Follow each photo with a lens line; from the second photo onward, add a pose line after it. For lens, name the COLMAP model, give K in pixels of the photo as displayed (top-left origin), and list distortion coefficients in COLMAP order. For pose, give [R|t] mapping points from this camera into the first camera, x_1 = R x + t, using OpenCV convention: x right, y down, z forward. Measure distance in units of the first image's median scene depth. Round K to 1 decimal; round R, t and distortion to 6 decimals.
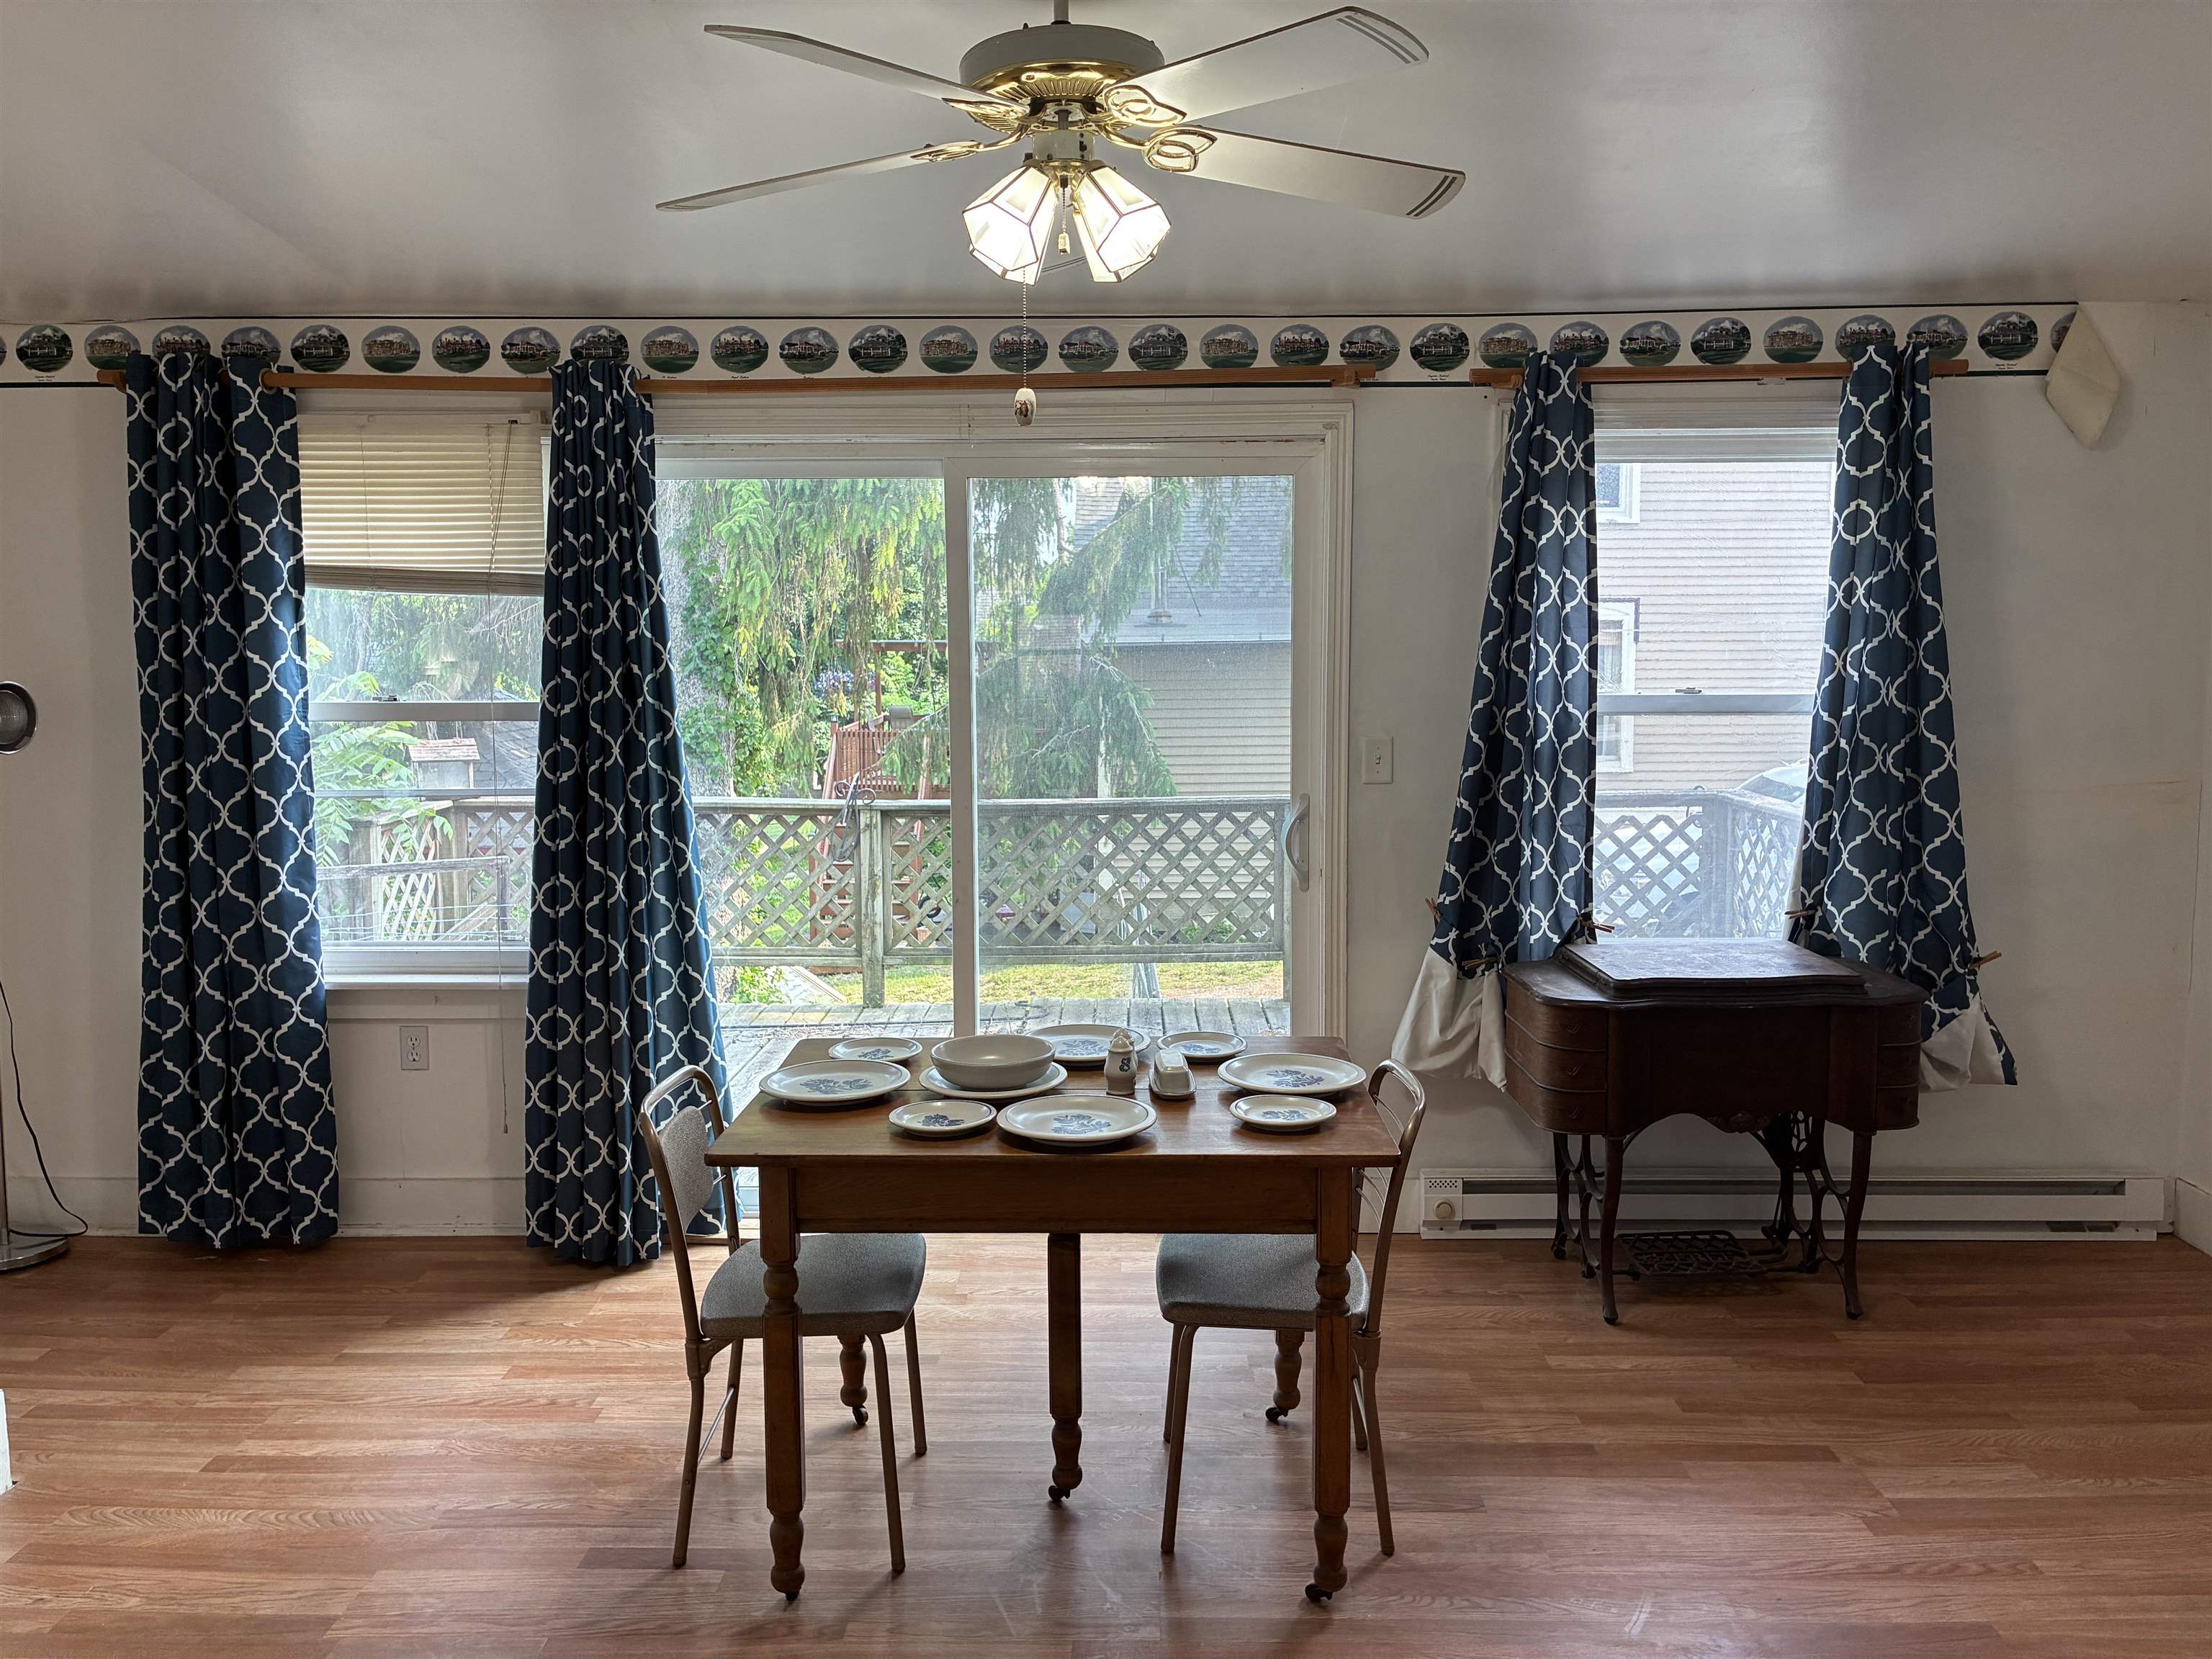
lens RADIAL K [[1678.5, 0, 1117.3], [0, 1678.5, 806.5], [0, 0, 1]] dist [0.046766, -0.064126]
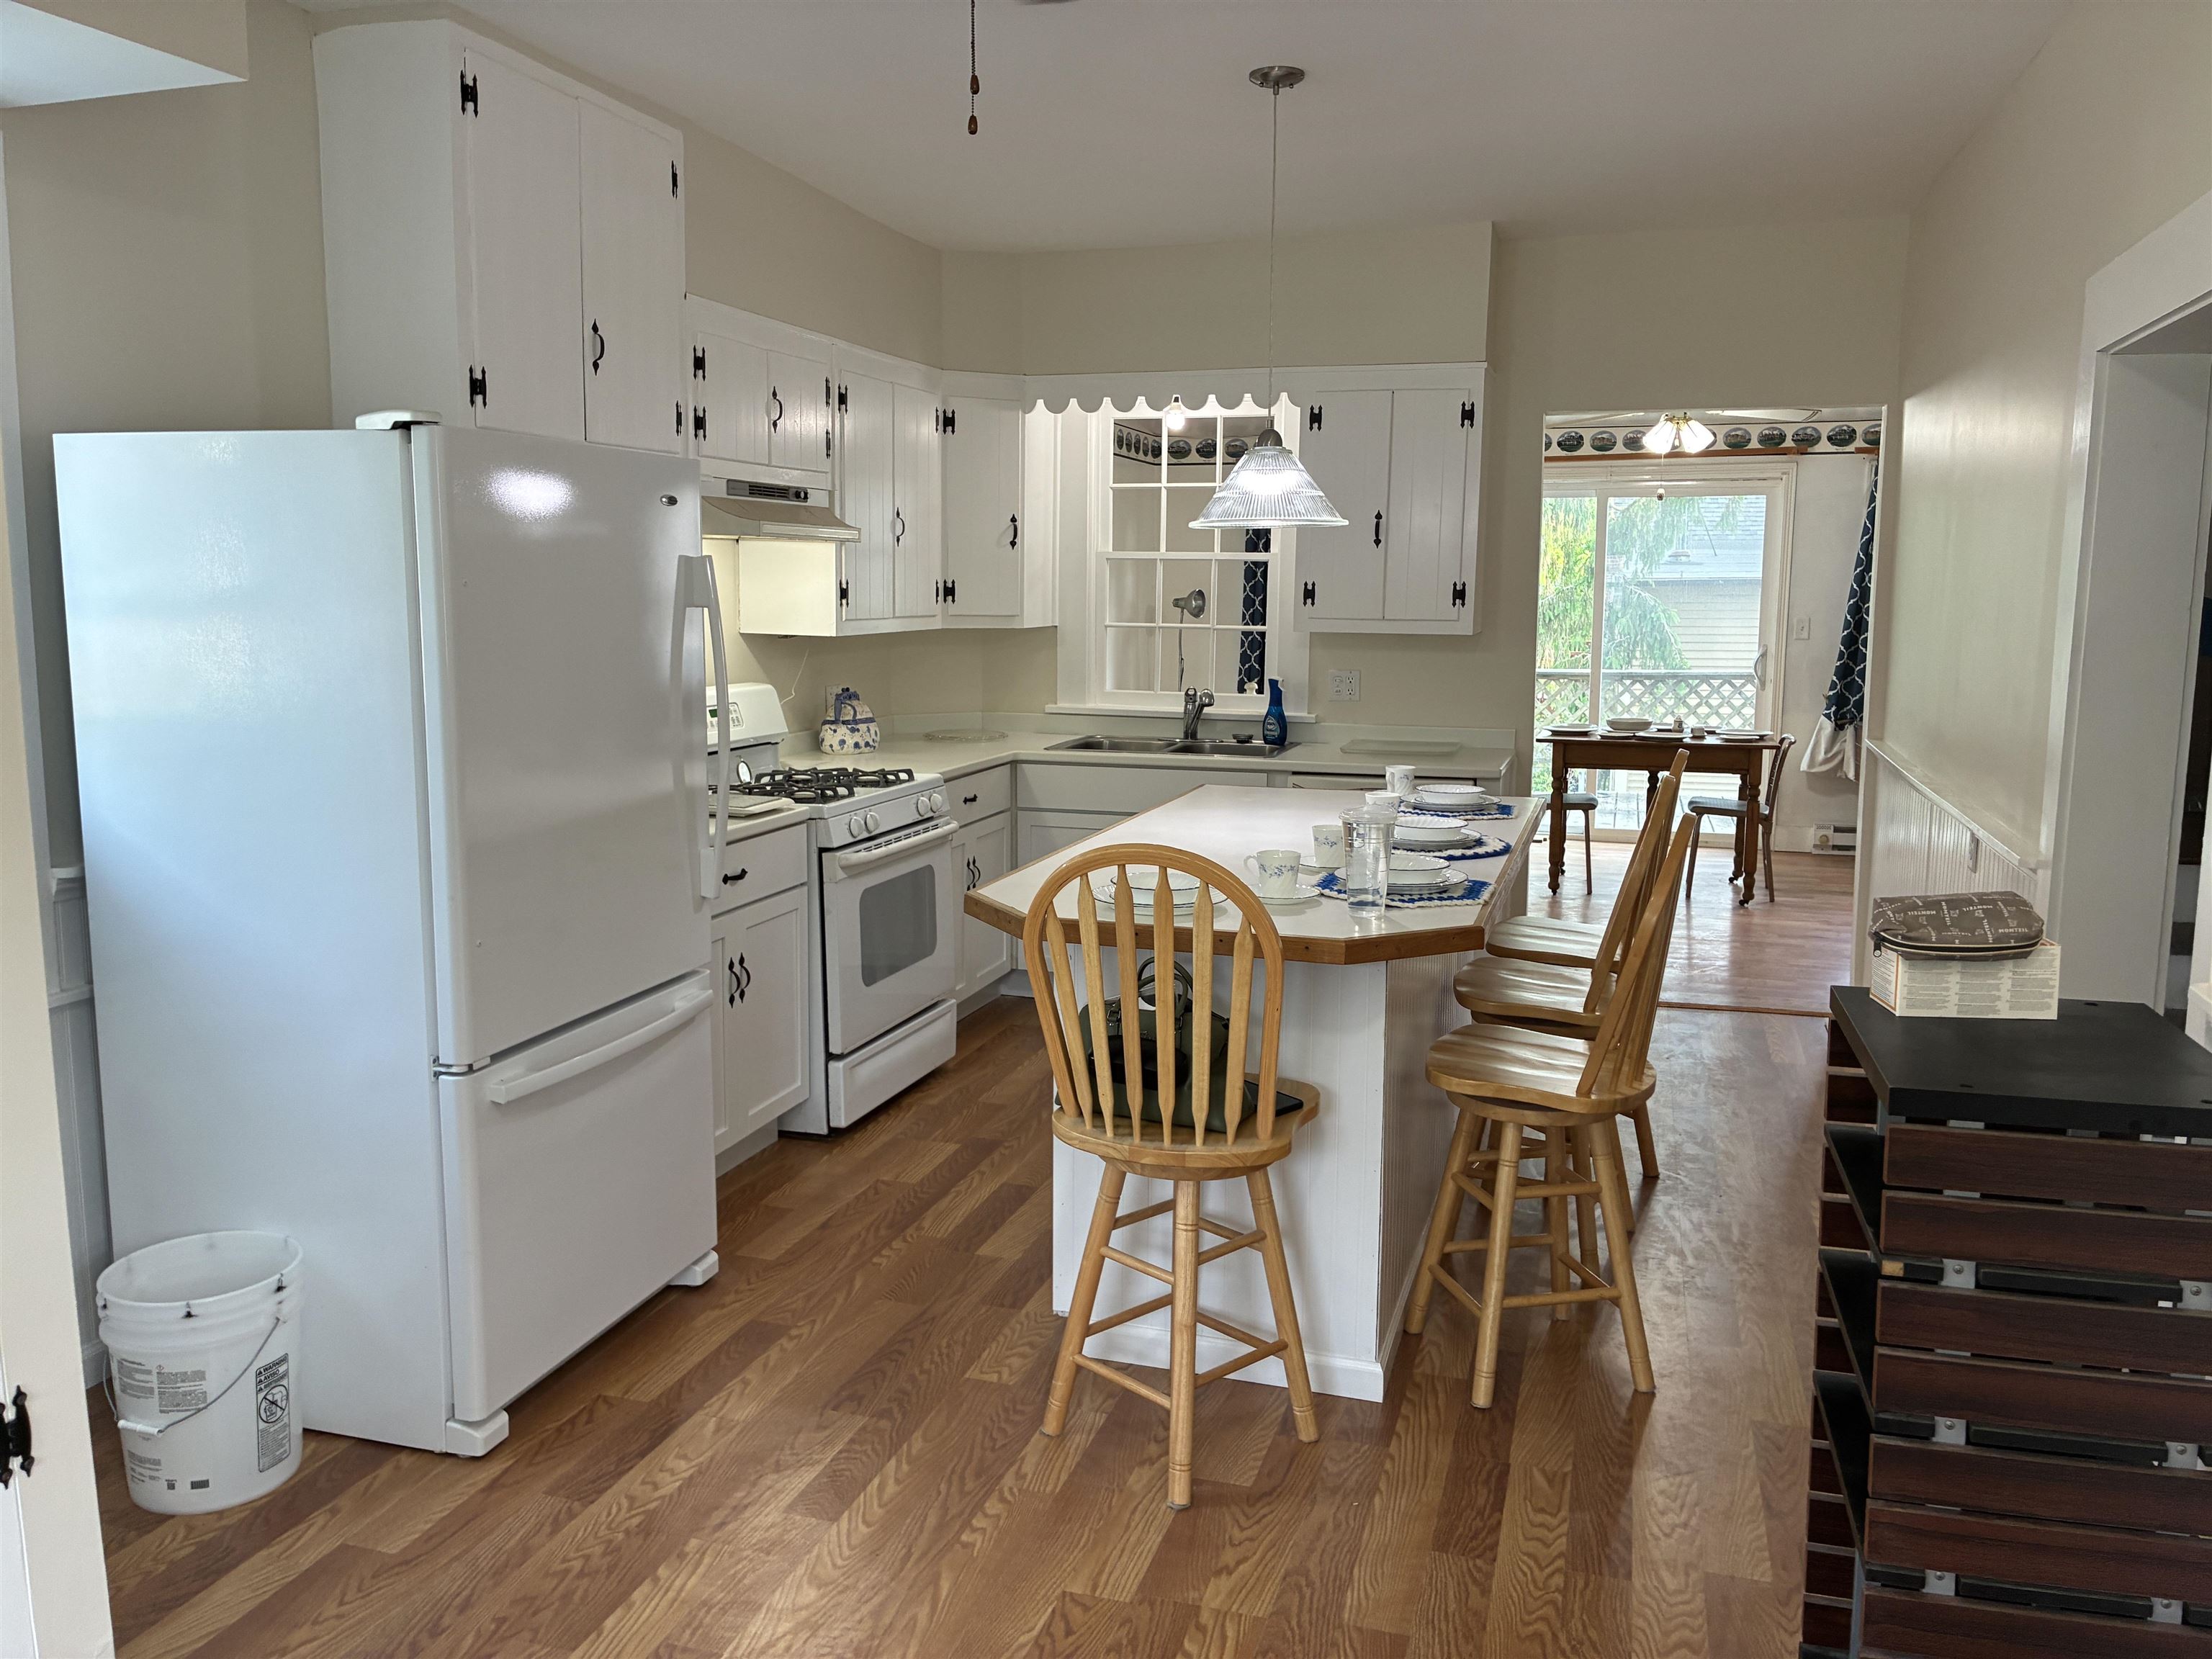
lens RADIAL K [[1678.5, 0, 1098.3], [0, 1678.5, 830.2], [0, 0, 1]] dist [0.046766, -0.064126]
pose [[0.955612, 0.046579, -0.290924, -0.065339], [-0.032282, 0.998032, 0.053754, 0.146676], [0.292856, -0.041976, 0.955235, -1.370618]]
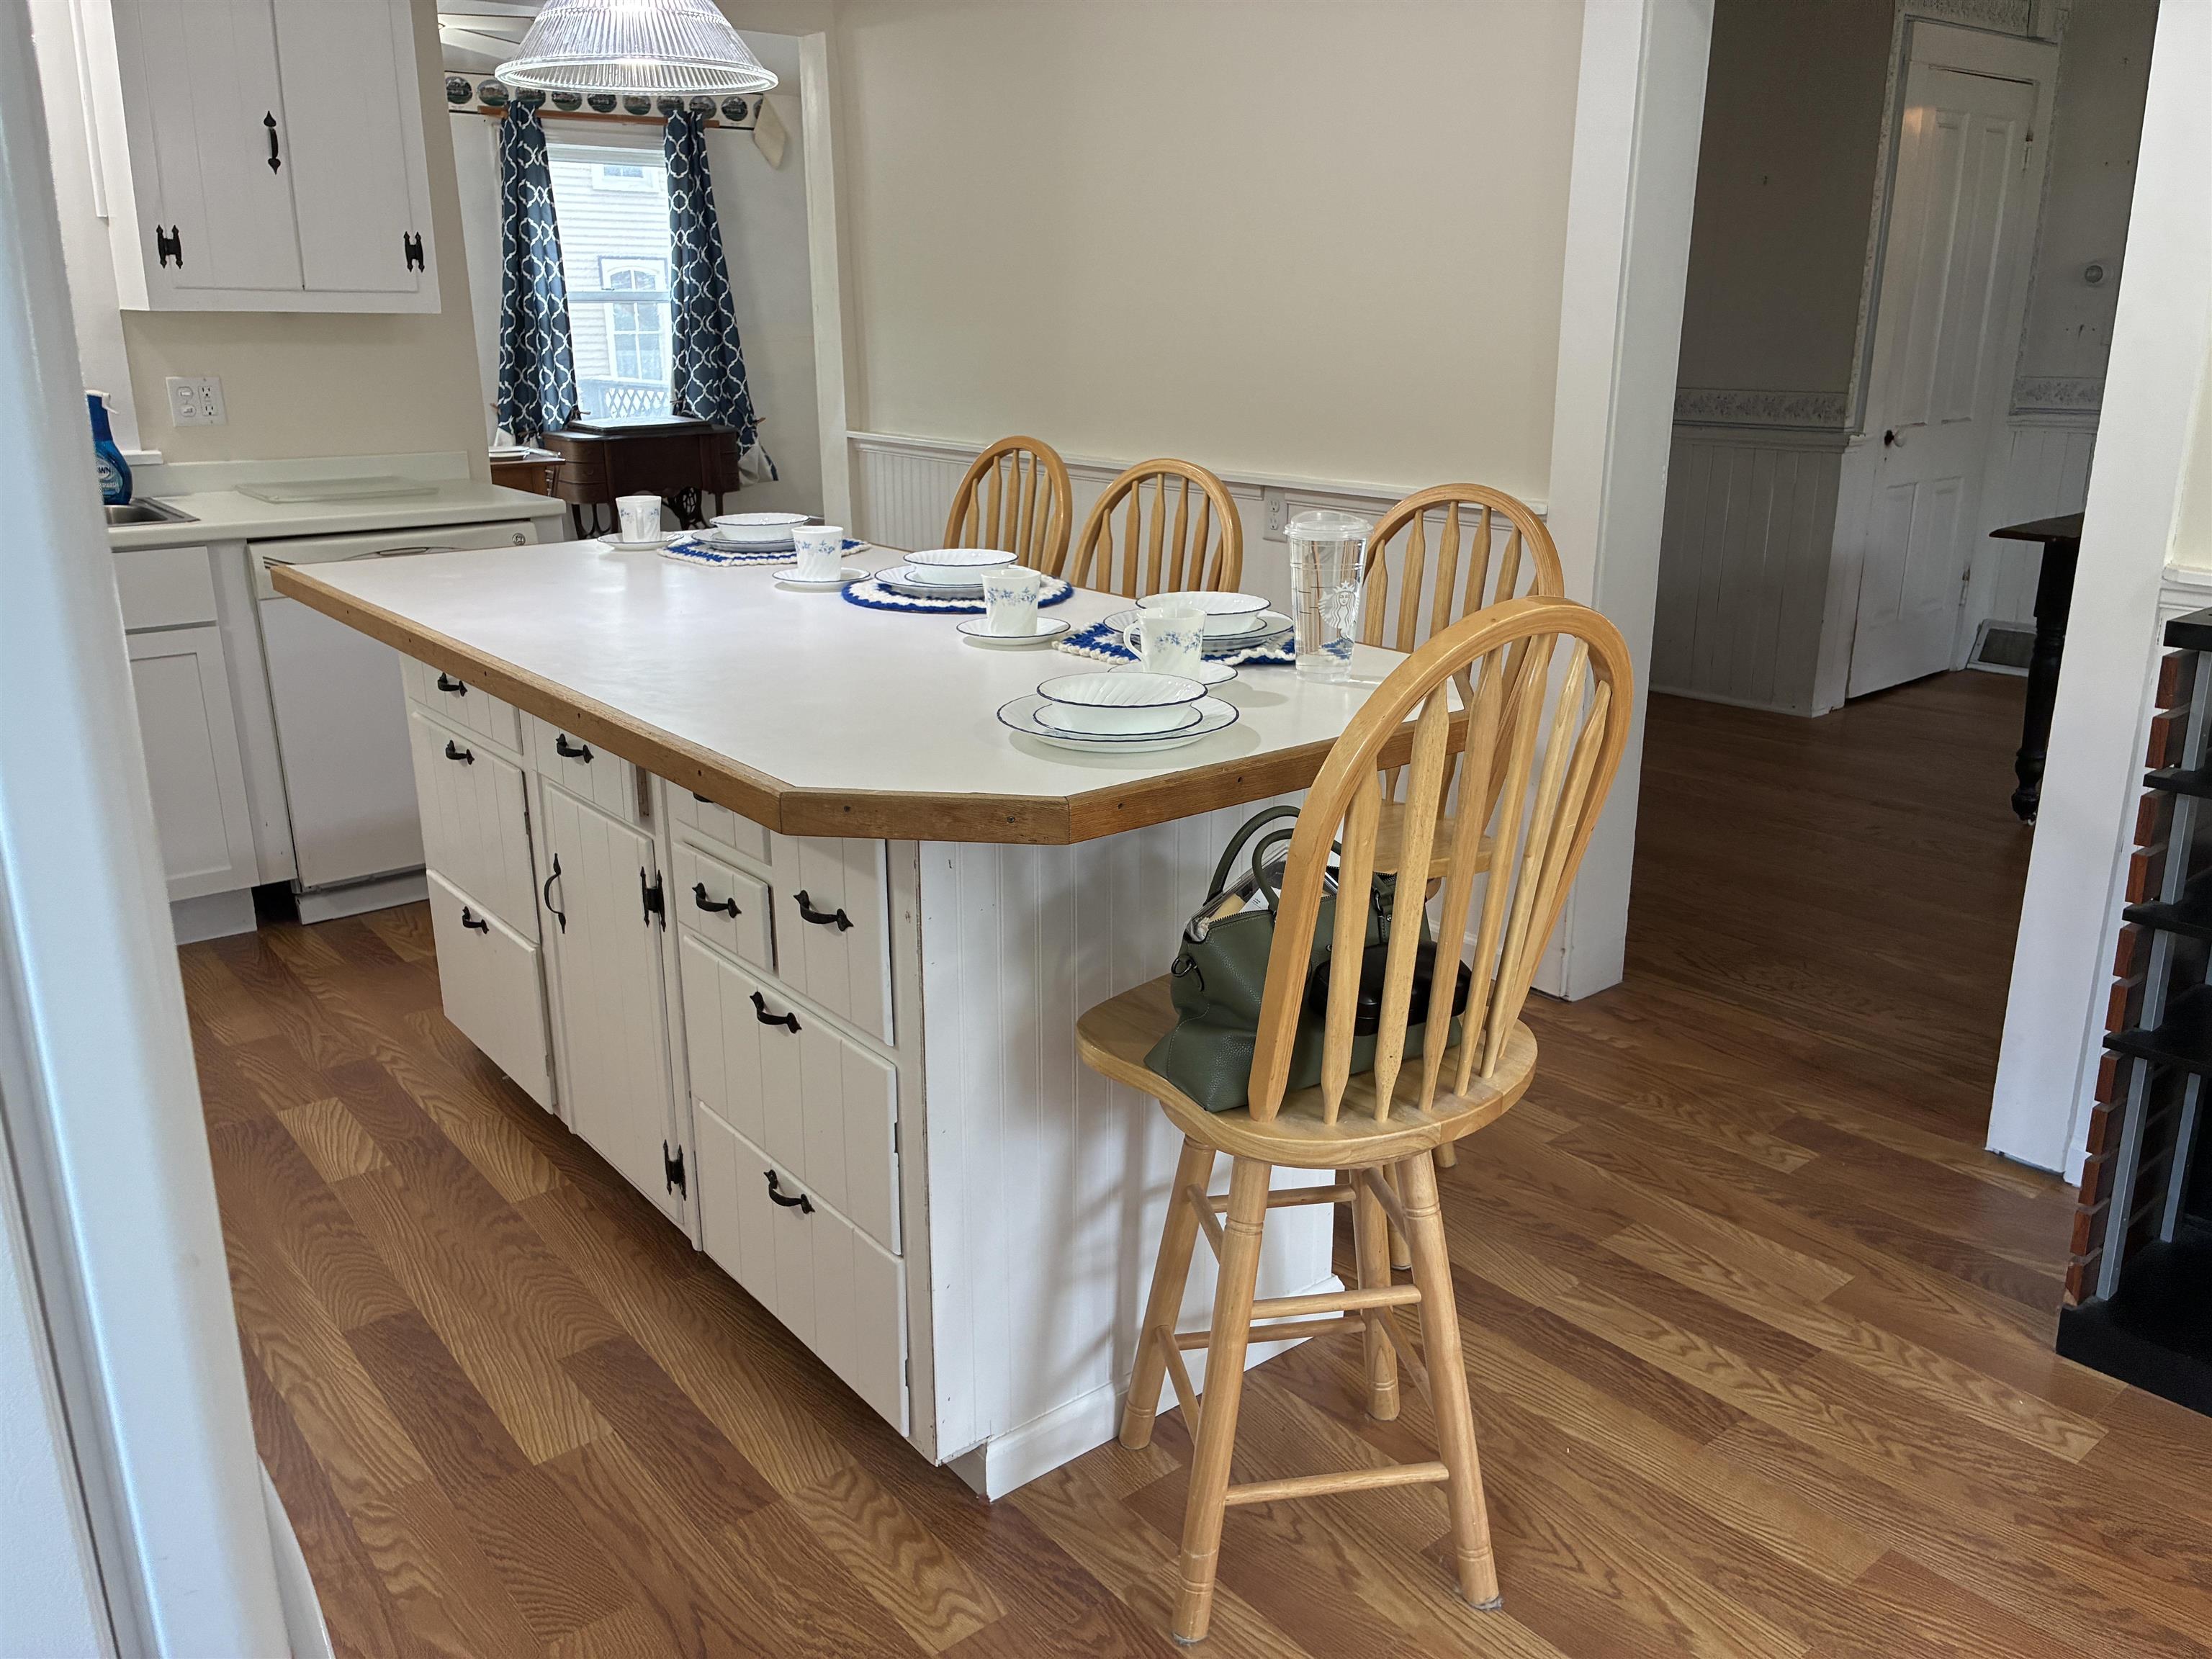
lens RADIAL K [[1678.5, 0, 1109.7], [0, 1678.5, 821.5], [0, 0, 1]] dist [0.046766, -0.064126]
pose [[0.770389, -0.186380, 0.609724, -0.536783], [0.063439, 0.973981, 0.217570, 0.147617], [-0.634411, -0.128933, 0.762167, -0.966018]]
